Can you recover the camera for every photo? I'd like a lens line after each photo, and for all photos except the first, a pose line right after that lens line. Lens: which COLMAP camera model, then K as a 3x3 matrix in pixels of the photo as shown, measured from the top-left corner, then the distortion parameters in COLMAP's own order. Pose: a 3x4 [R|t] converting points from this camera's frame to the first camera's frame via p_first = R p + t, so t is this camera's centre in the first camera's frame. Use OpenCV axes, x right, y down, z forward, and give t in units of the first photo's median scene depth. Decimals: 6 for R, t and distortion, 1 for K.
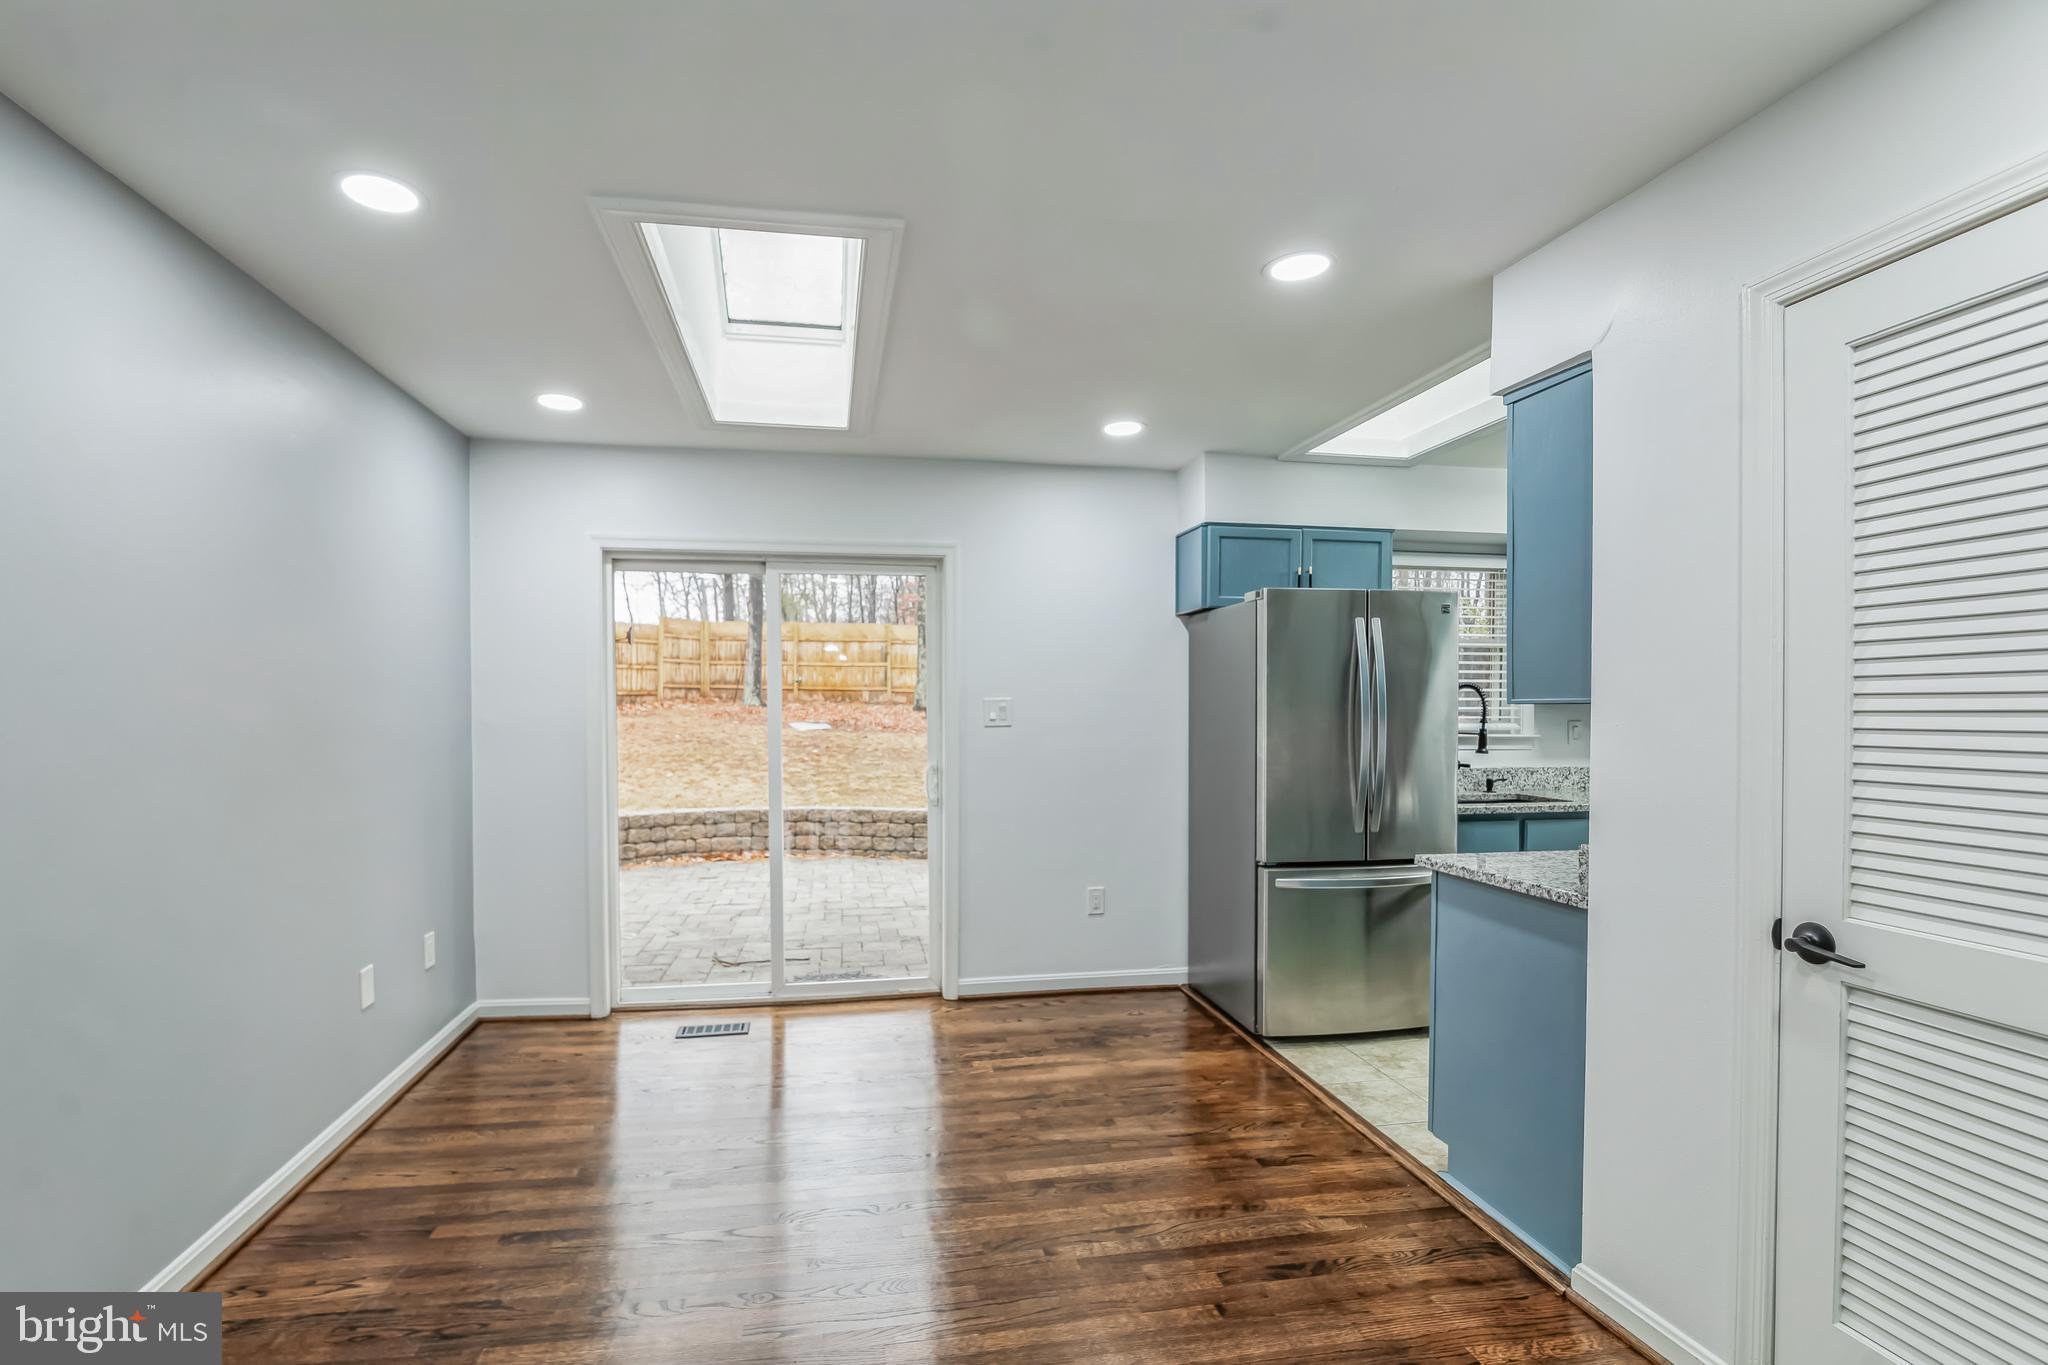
lens RADIAL K [[977.1, 0, 989.8], [0, 977.1, 736.7], [0, 0, 1]] dist [-0.026208, 0.000466]
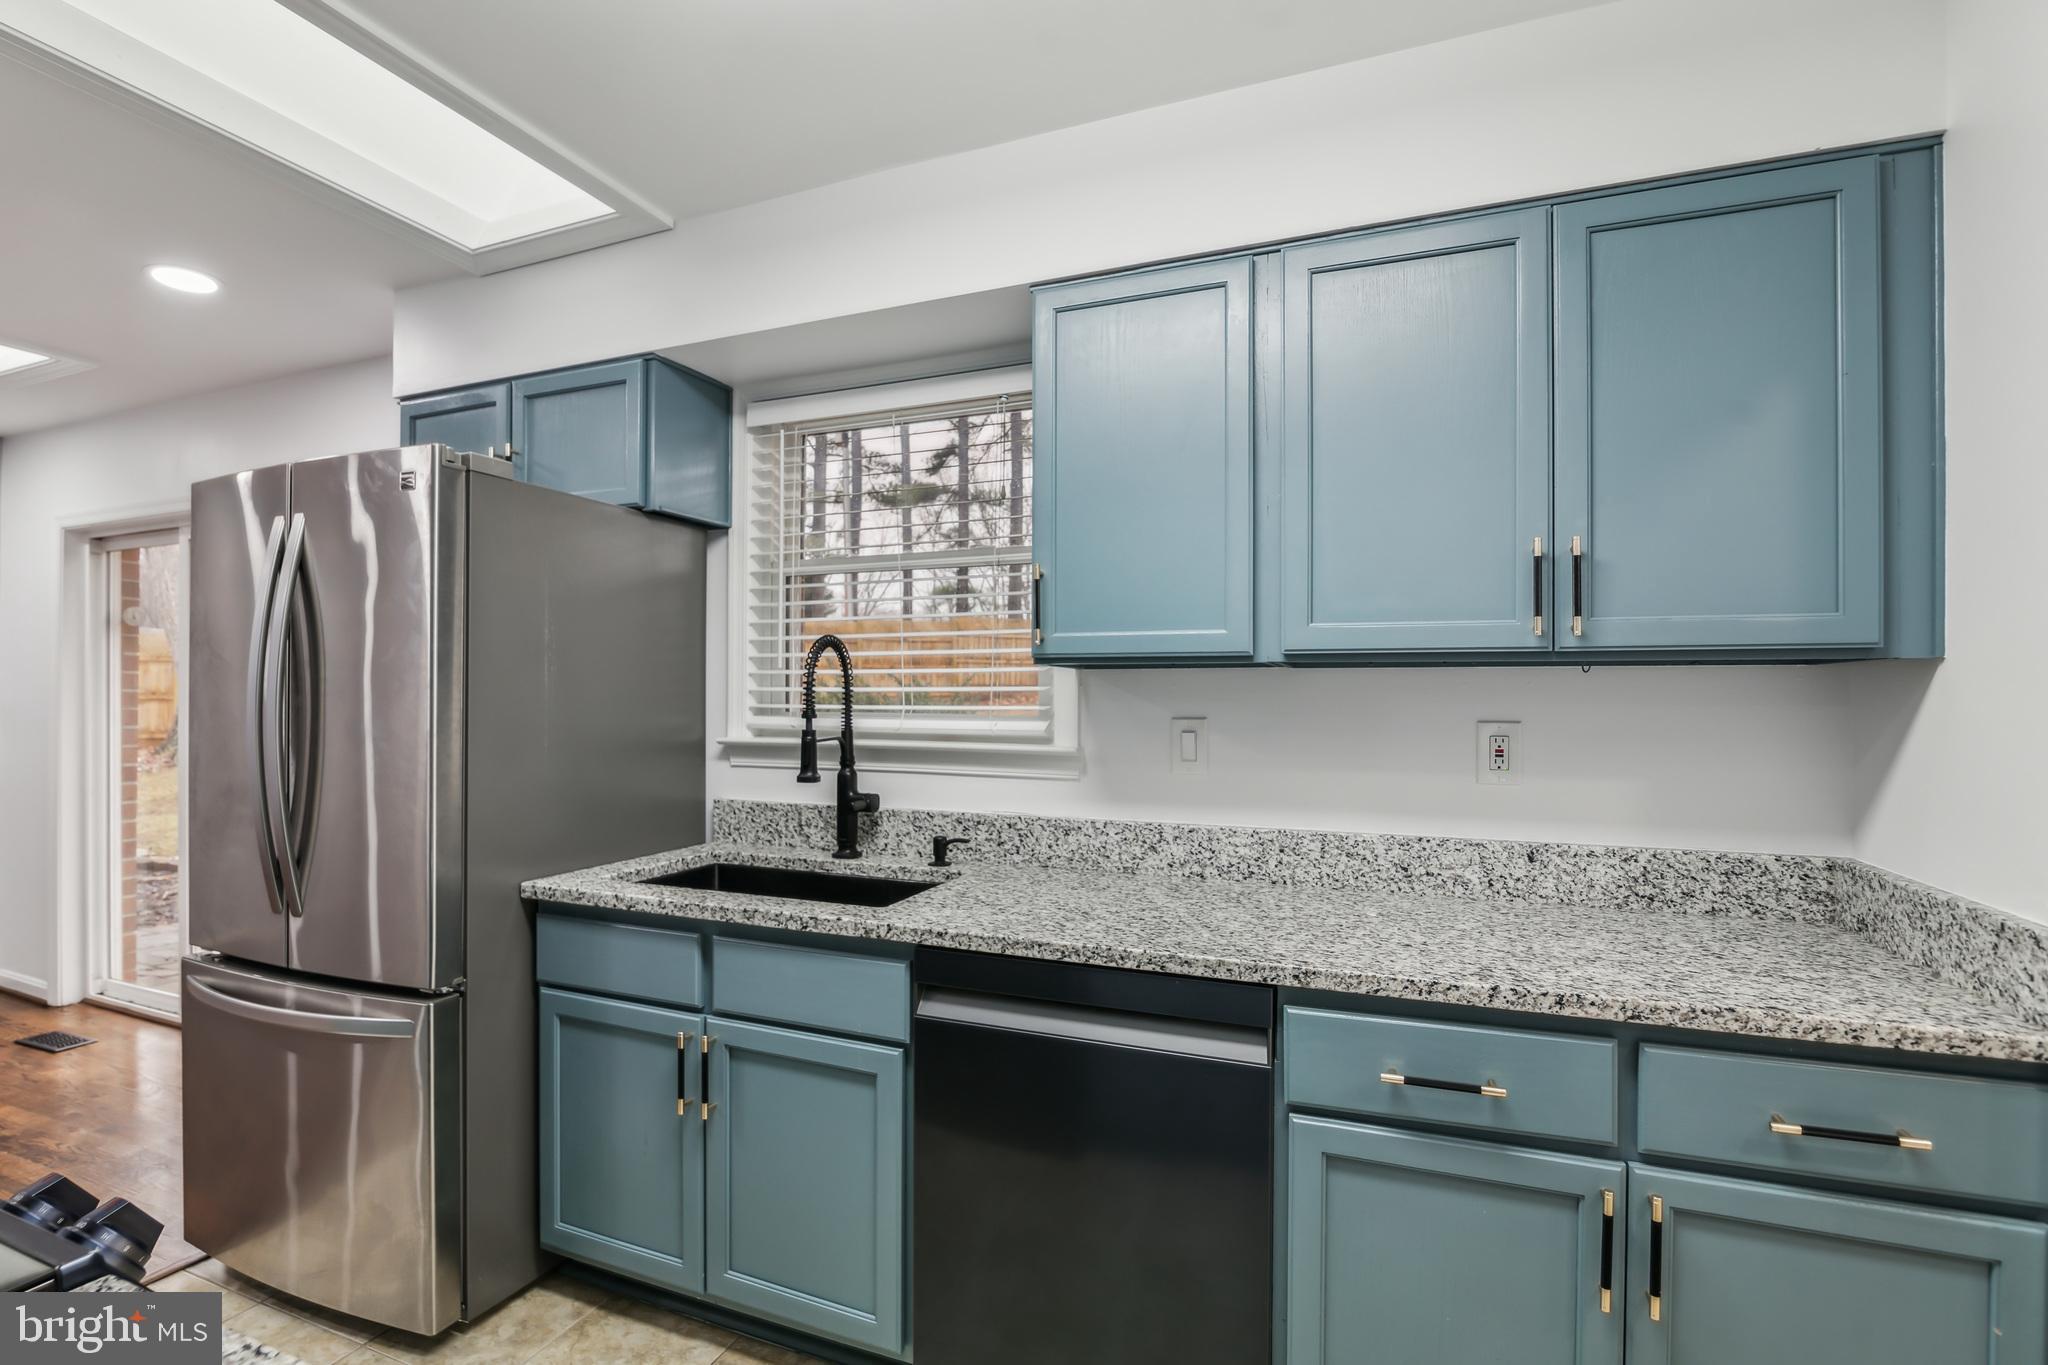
lens RADIAL K [[950.4, 0, 1000.3], [0, 950.4, 709.4], [0, 0, 1]] dist [-0.020303, 0.000297]
pose [[0.839536, 0.008110, -0.543244, 0.499884], [-0.023819, 0.999477, -0.021890, -0.005784], [0.542782, 0.031317, 0.839290, 0.392465]]
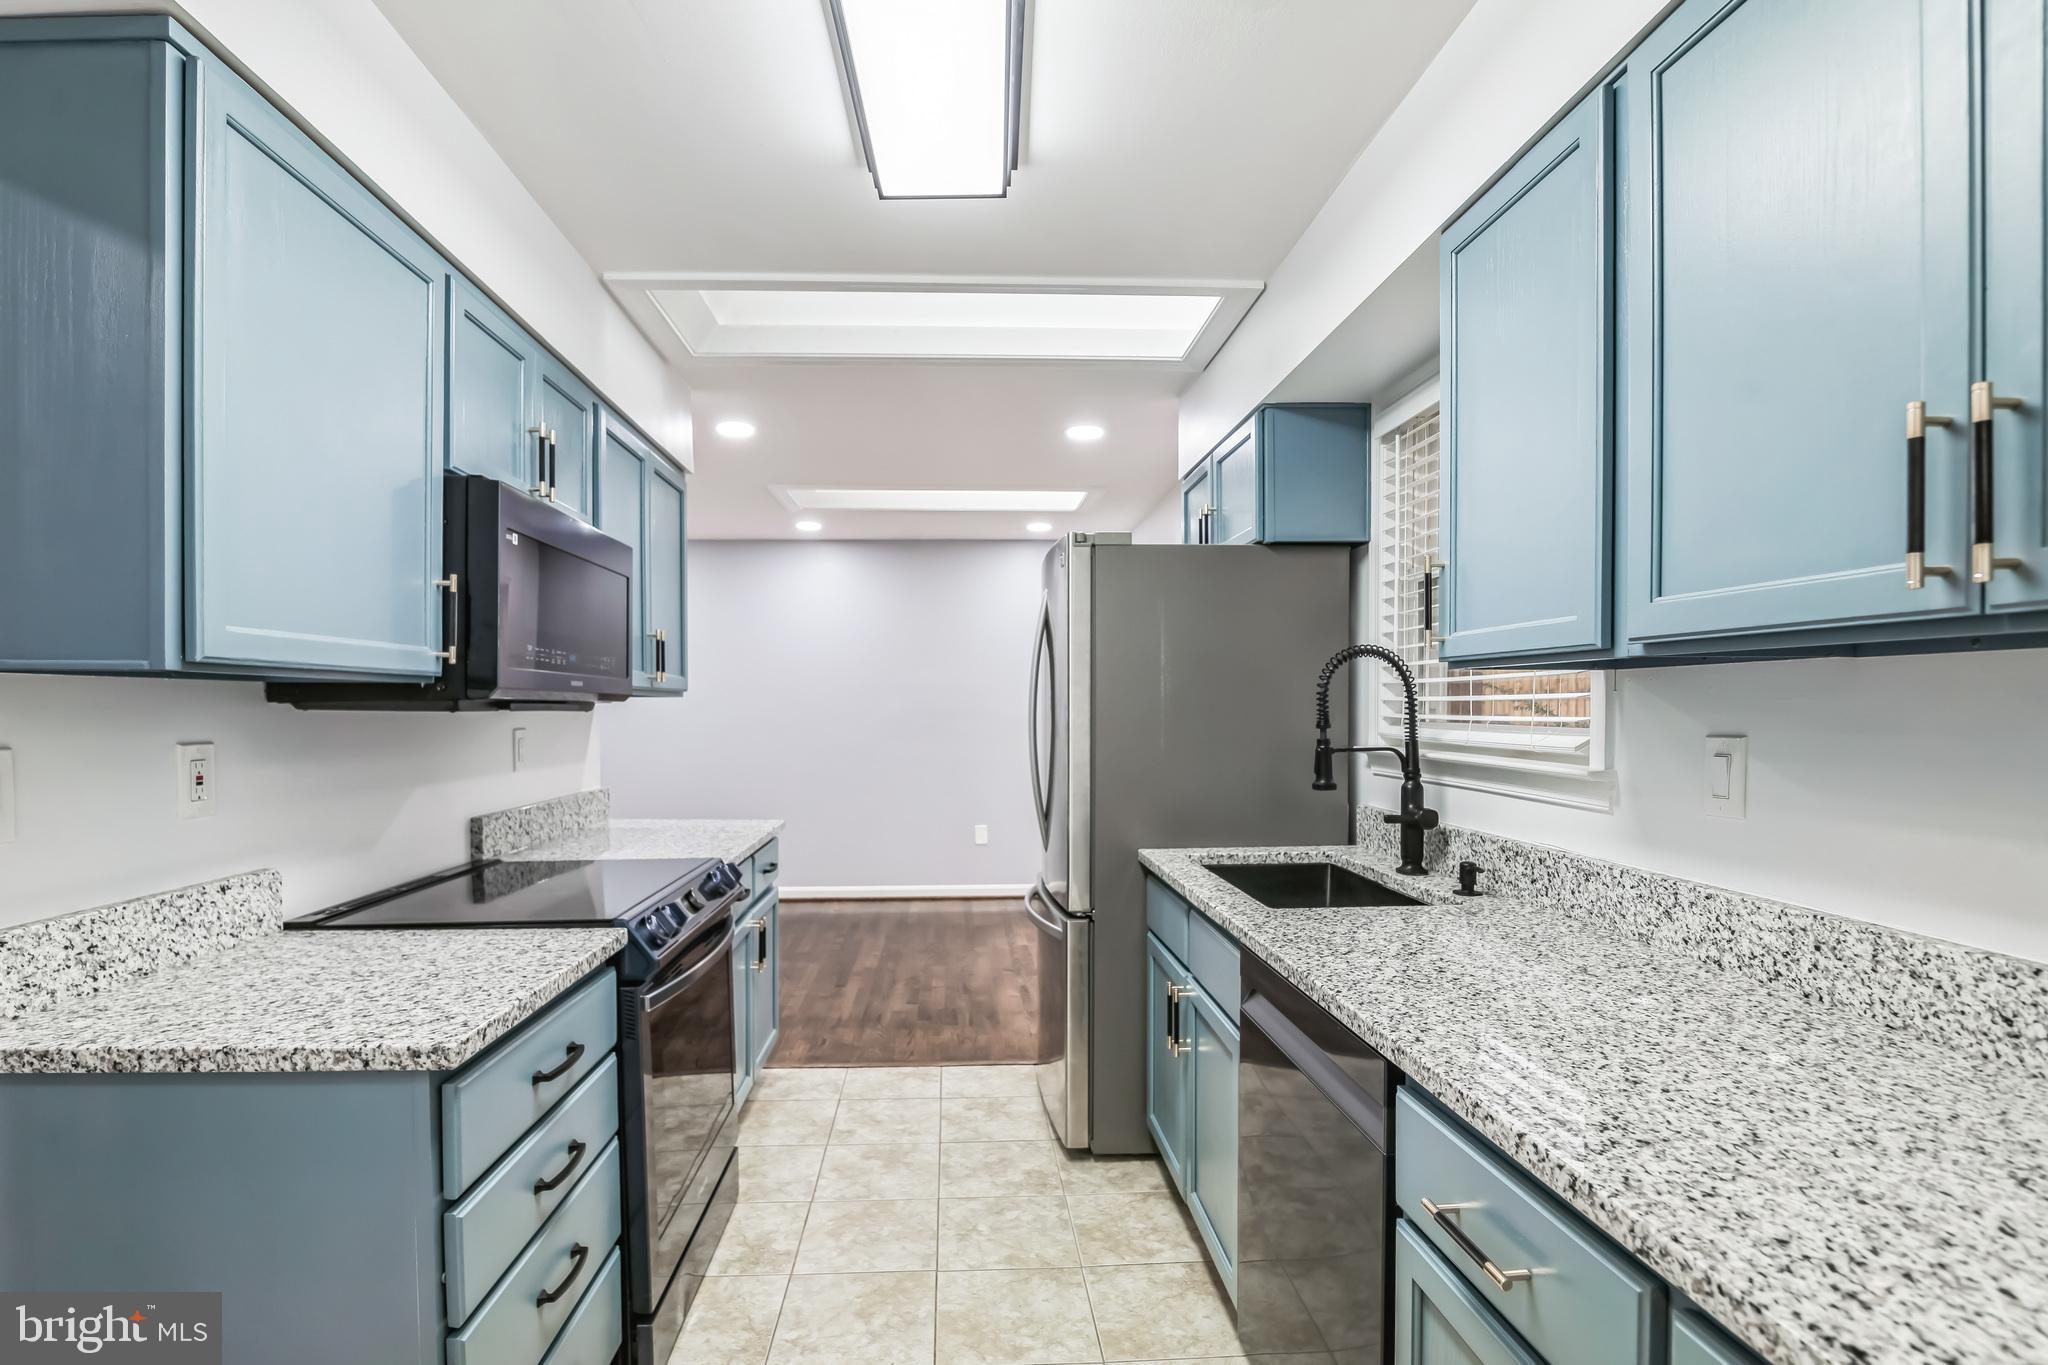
lens RADIAL K [[977.1, 0, 989.8], [0, 977.1, 736.7], [0, 0, 1]] dist [-0.026208, 0.000466]
pose [[-0.138557, 0.030814, -0.989875, 0.607419], [-0.032077, 0.998852, 0.035584, -0.012439], [0.989835, 0.036683, -0.137410, 0.534854]]
